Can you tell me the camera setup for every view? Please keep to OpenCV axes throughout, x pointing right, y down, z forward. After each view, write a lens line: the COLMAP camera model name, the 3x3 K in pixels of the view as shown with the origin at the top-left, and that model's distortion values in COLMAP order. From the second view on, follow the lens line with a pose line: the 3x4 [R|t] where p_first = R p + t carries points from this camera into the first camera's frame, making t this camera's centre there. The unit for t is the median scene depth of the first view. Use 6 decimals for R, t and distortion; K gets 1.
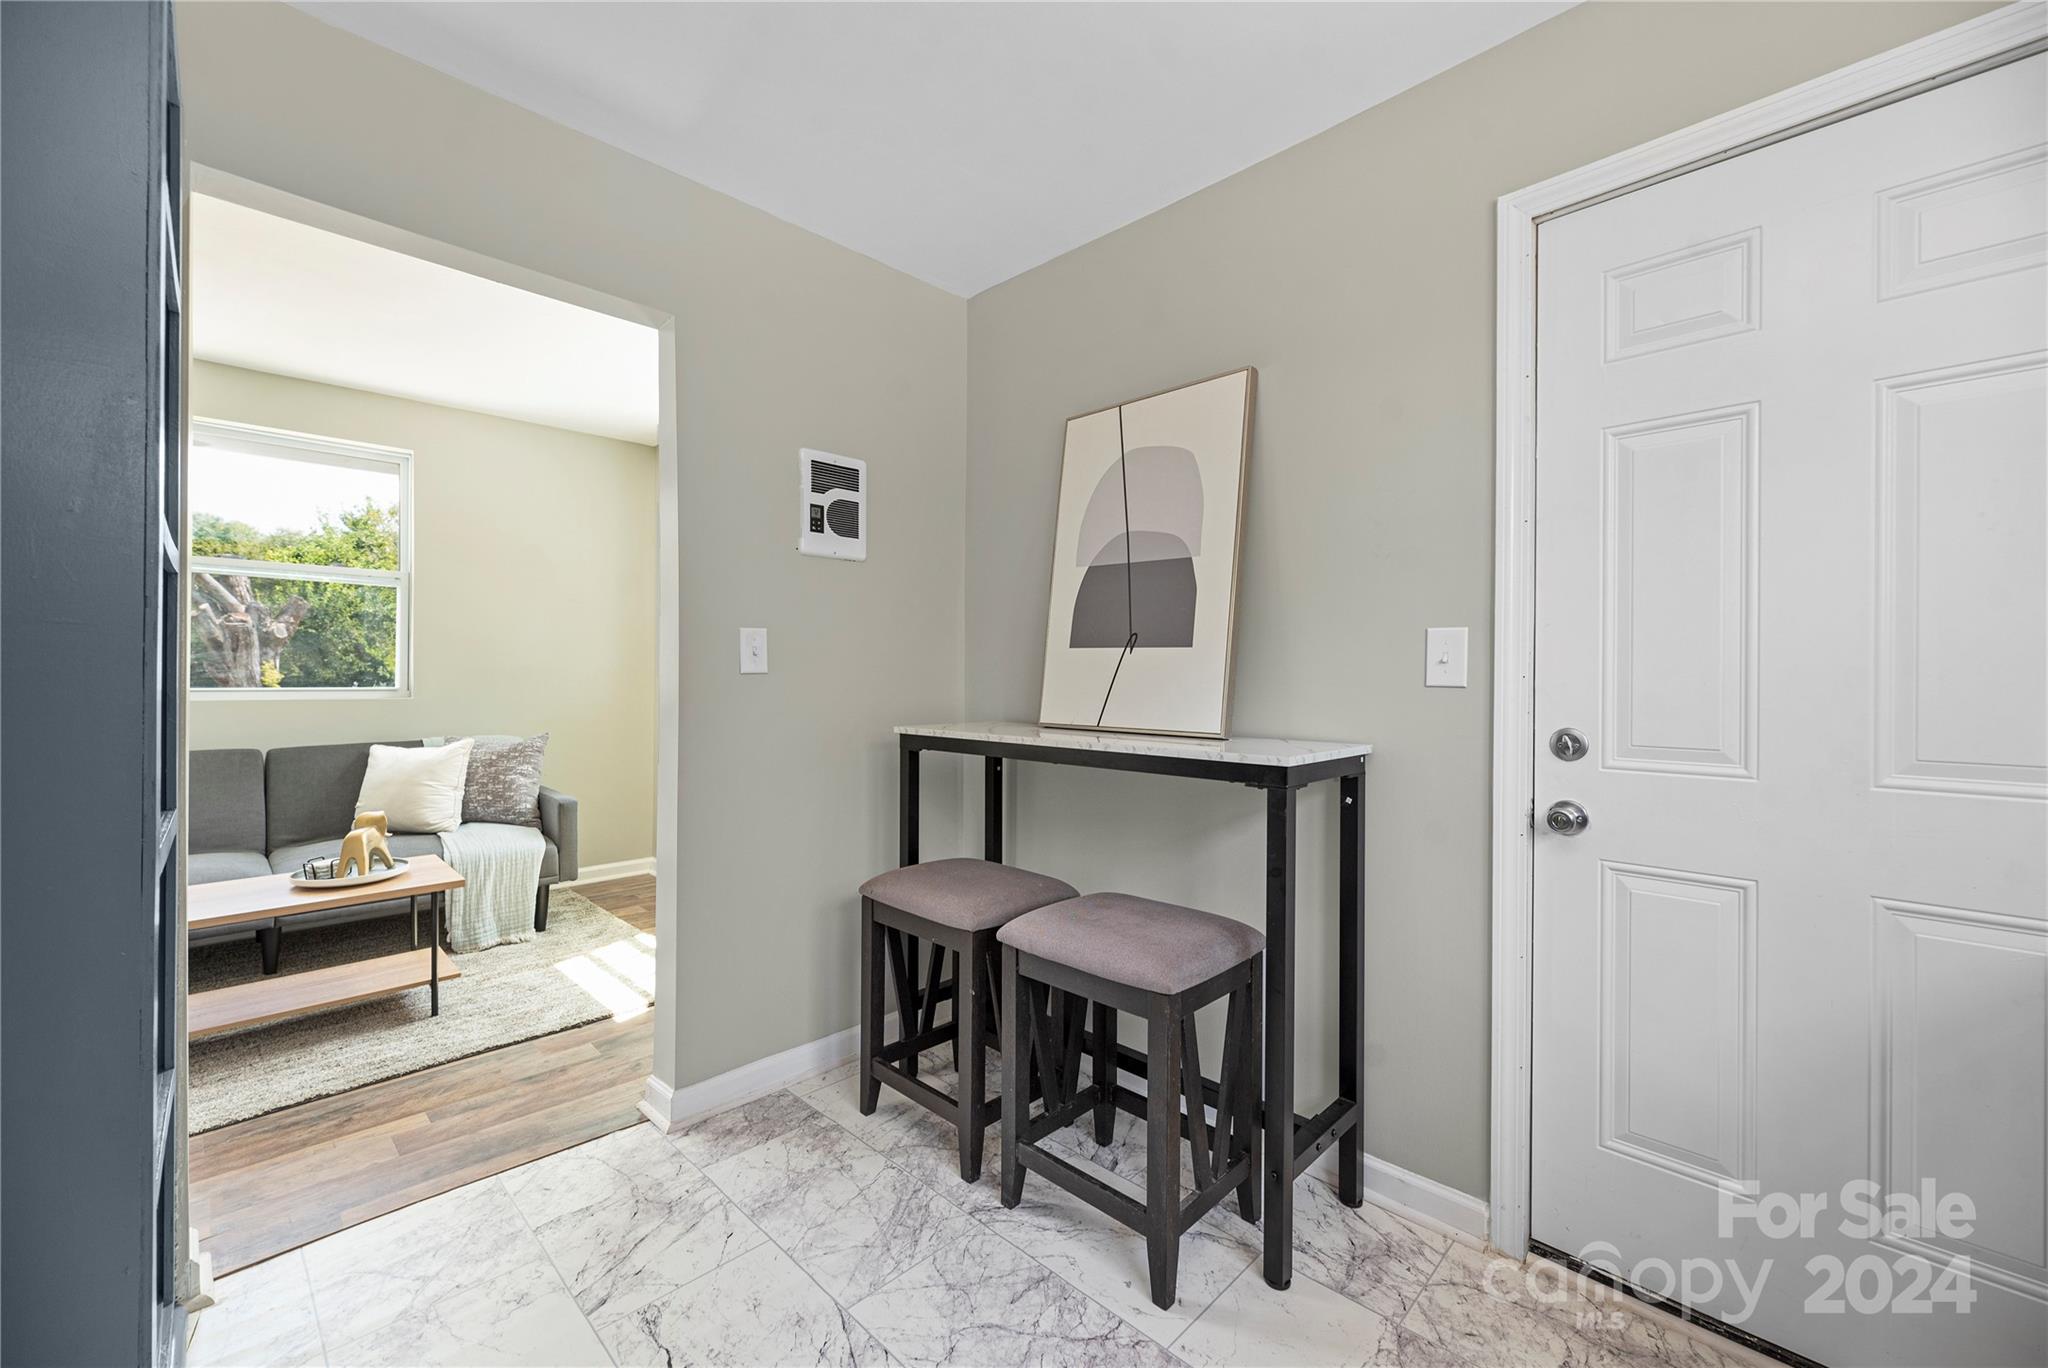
lens RADIAL K [[819.1, 0, 1025.1], [0, 819.1, 681.2], [0, 0, 1]] dist [-0.001826, -0.000235]
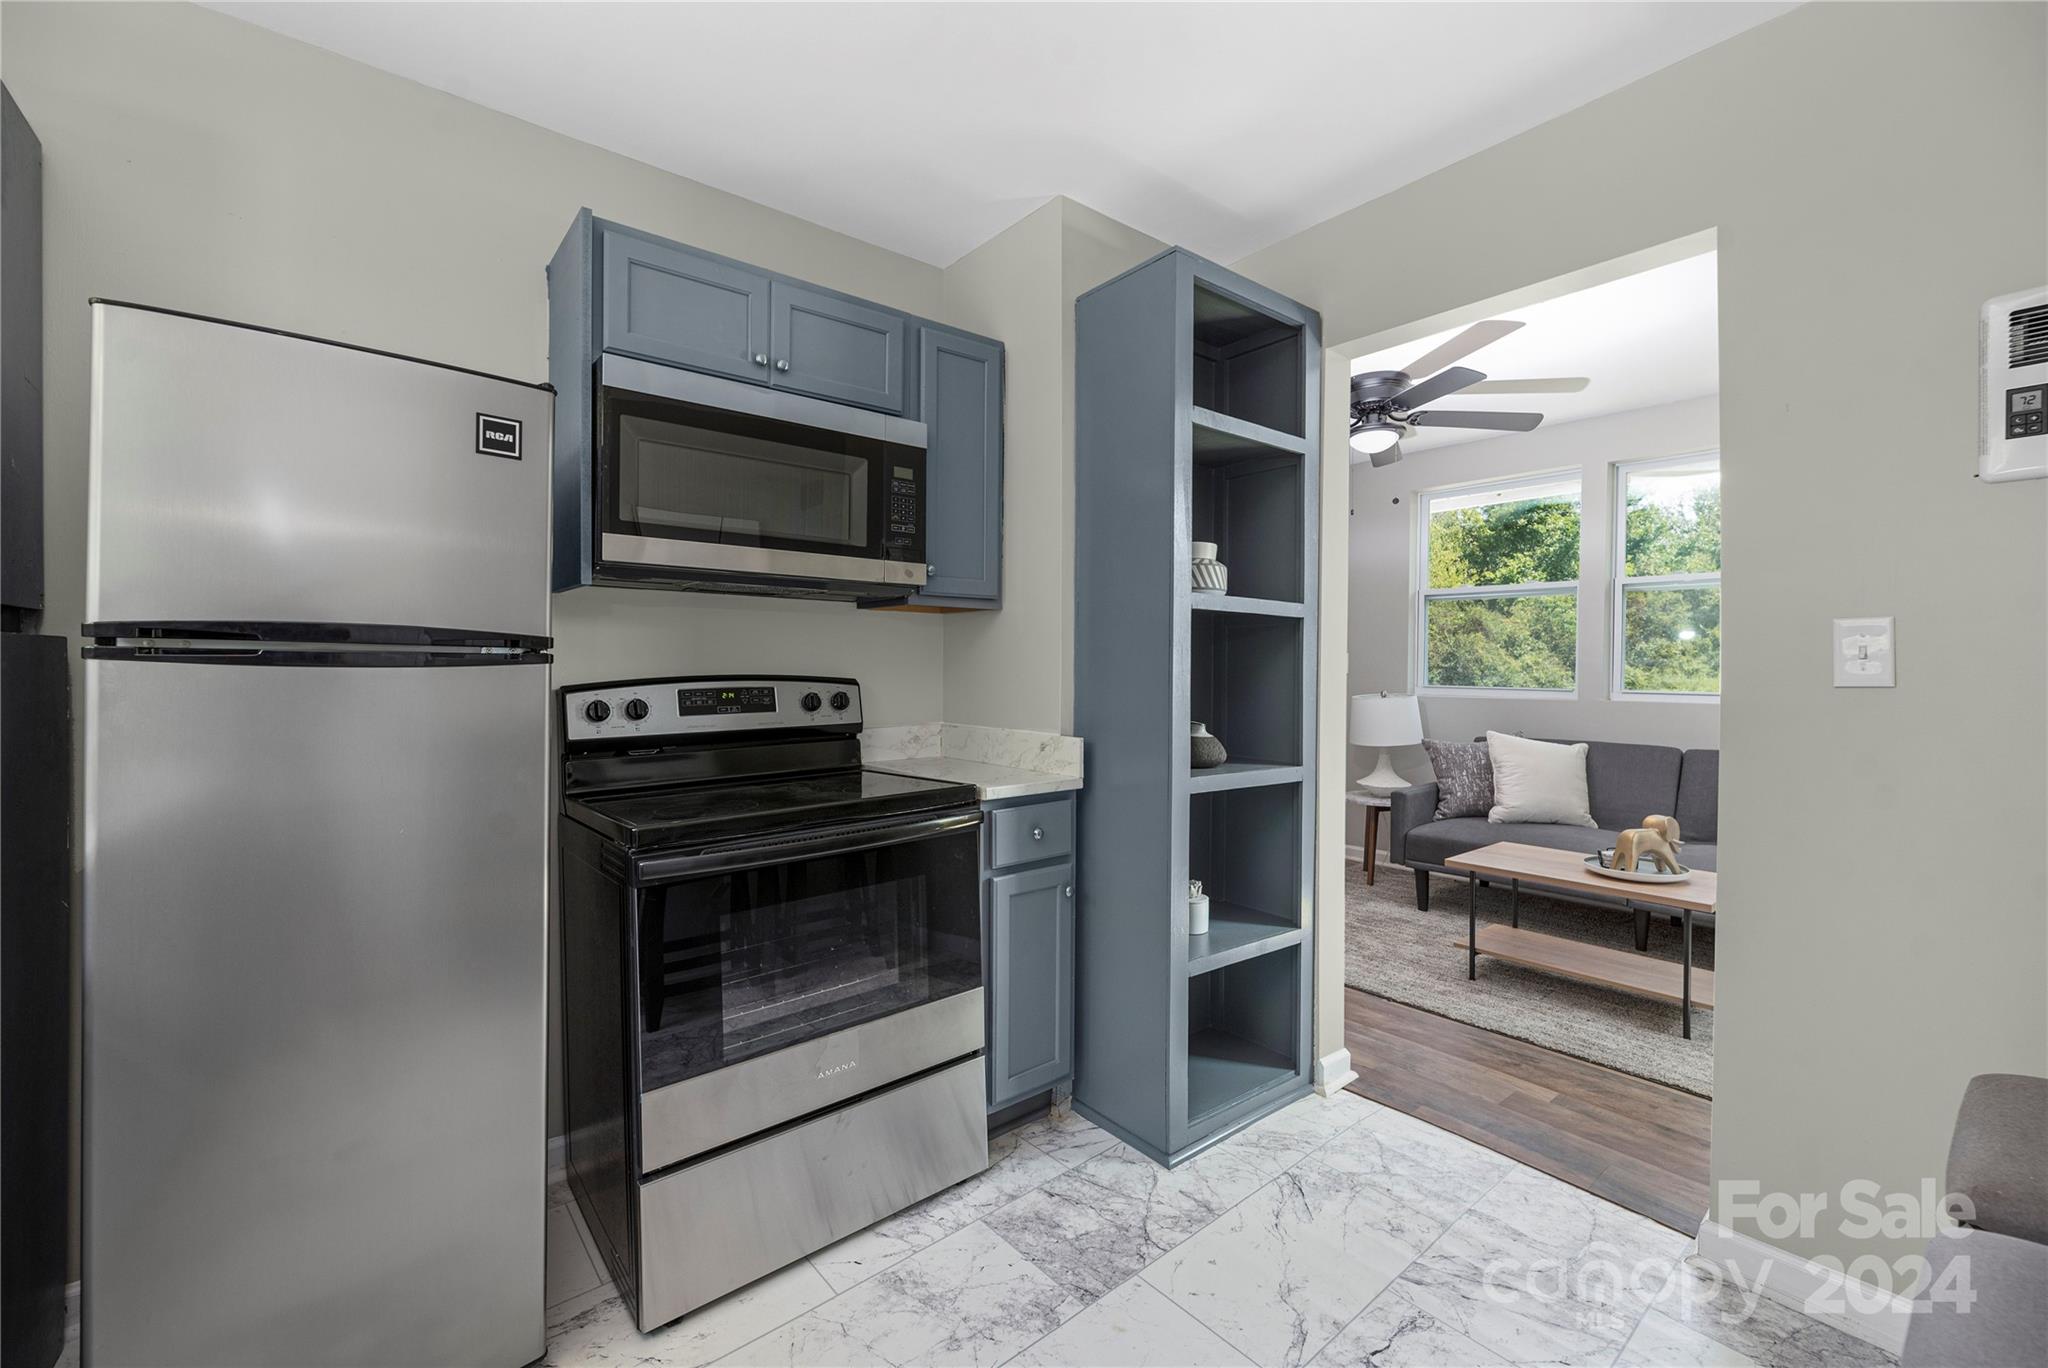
lens RADIAL K [[854.3, 0, 1039.8], [0, 854.3, 666.1], [0, 0, 1]] dist [0.000282, -0.000125]
pose [[-0.097759, -0.003777, -0.995203, 0.427235], [-0.015880, 0.999871, -0.002235, -0.013571], [0.995083, 0.015585, -0.097806, 0.420168]]
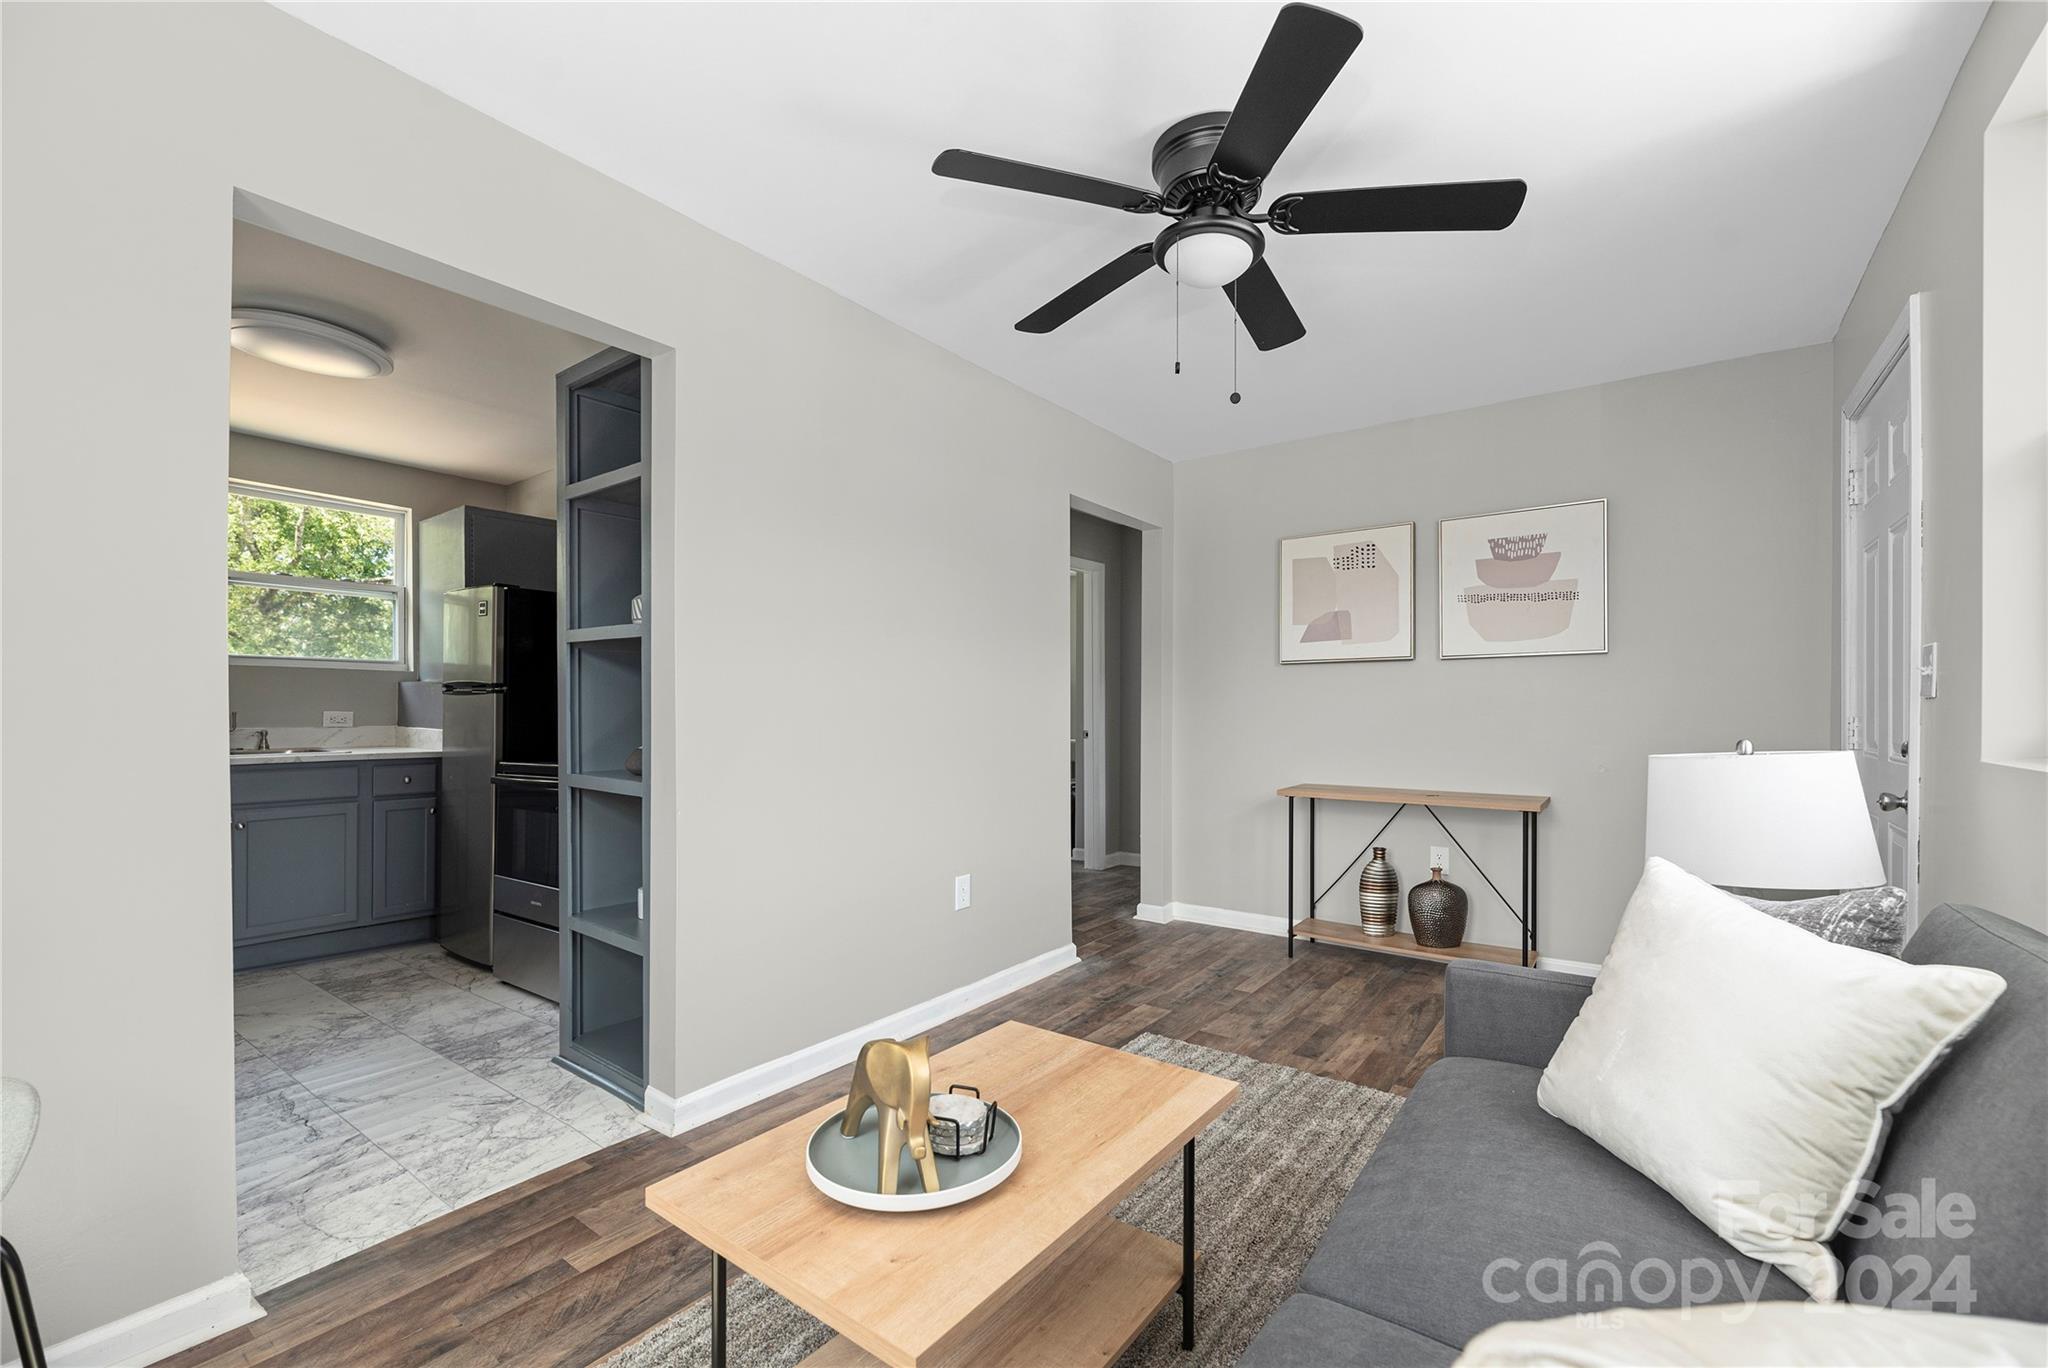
lens RADIAL K [[854.3, 0, 1026.4], [0, 854.3, 709.1], [0, 0, 1]] dist [0.000282, -0.000125]
pose [[-0.990169, -0.005428, -0.139769, -1.007030], [-0.006848, 0.999930, 0.009680, -0.005313], [0.139707, 0.010542, -0.990137, 1.796934]]
